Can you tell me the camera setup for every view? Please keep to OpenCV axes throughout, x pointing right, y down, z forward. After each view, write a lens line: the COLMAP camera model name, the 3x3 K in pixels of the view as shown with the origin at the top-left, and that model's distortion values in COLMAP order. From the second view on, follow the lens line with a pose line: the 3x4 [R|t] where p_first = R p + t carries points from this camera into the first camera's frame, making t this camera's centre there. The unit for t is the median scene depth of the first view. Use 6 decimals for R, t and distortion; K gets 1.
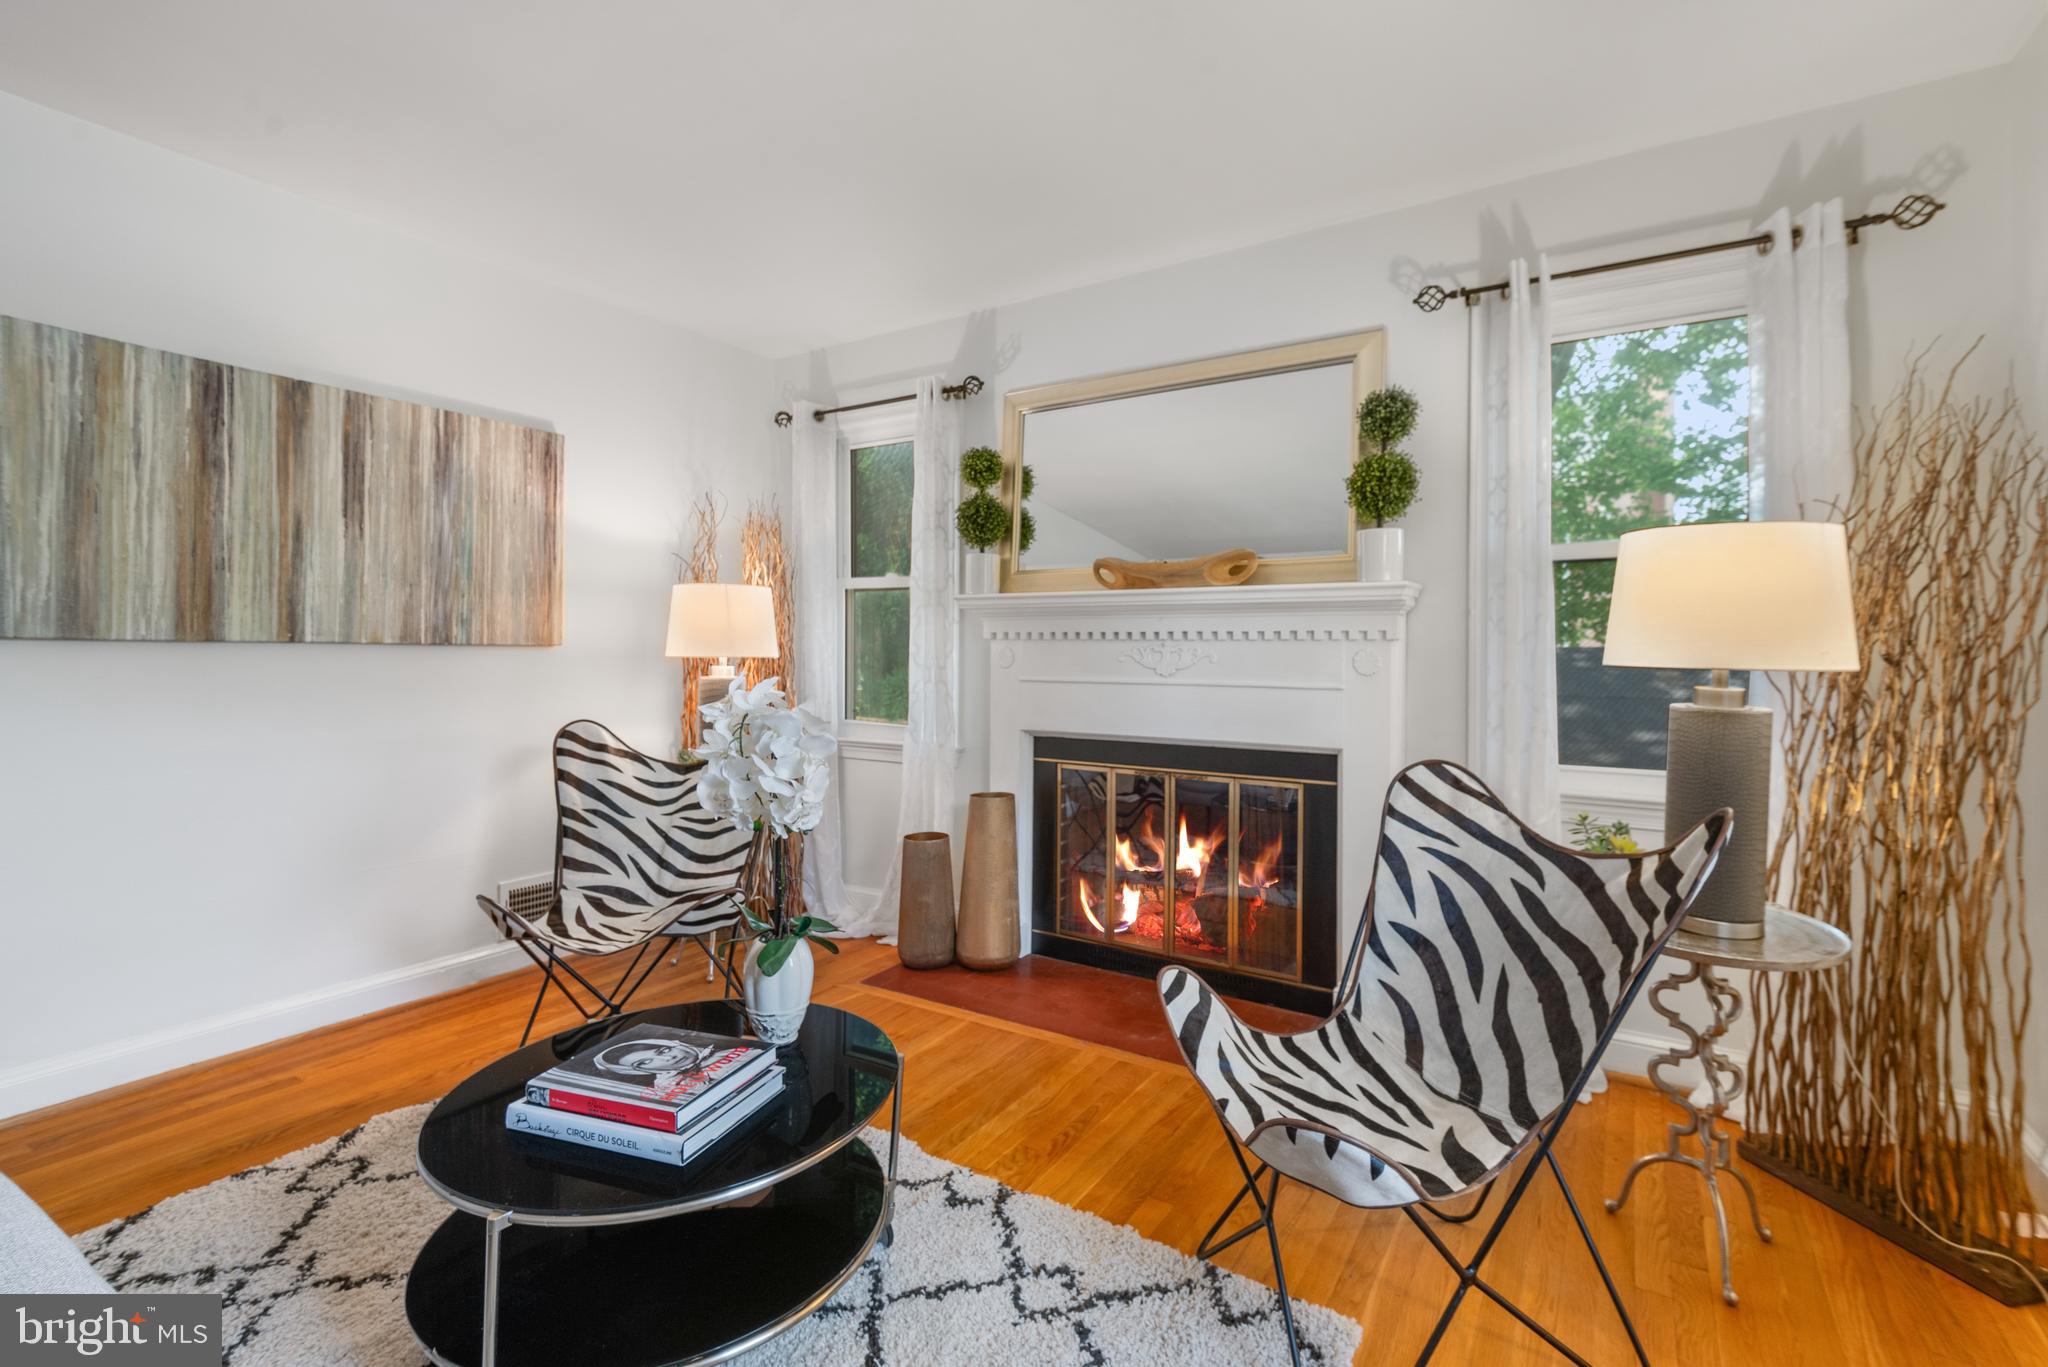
lens RADIAL K [[921.6, 0, 1048.8], [0, 921.6, 640.7], [0, 0, 1]] dist [0.037217, -0.020736]
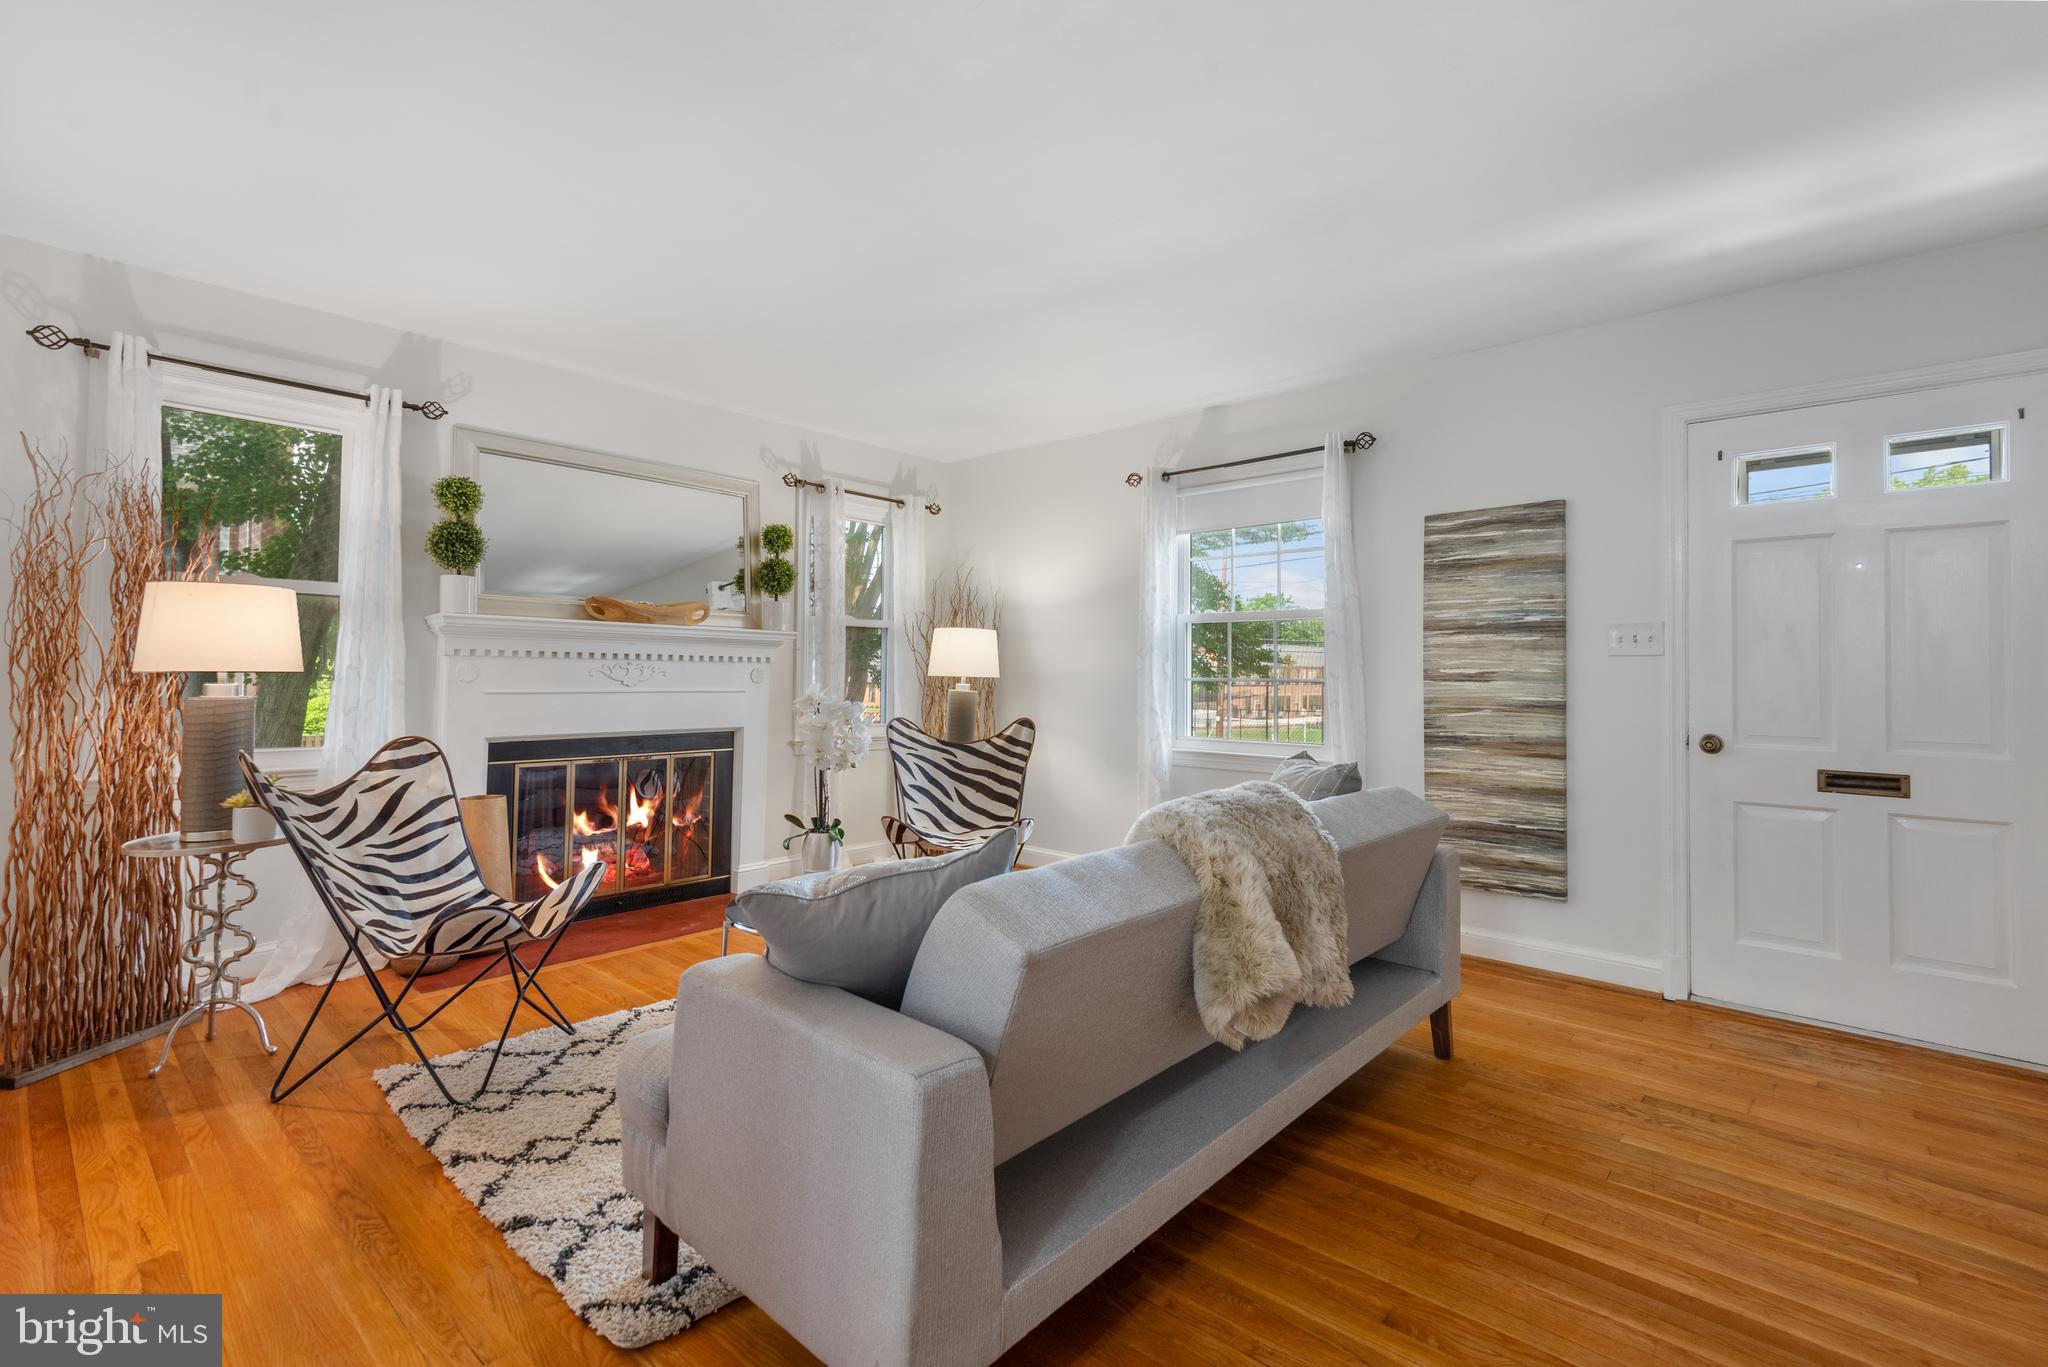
lens RADIAL K [[931.2, 0, 1015.8], [0, 931.2, 655.1], [0, 0, 1]] dist [0.001724, 0.000108]
pose [[0.180182, 0.018435, 0.983461, -1.180284], [-0.019853, 0.999689, -0.015102, 0.001718], [-0.983433, -0.016803, 0.180492, 0.190784]]
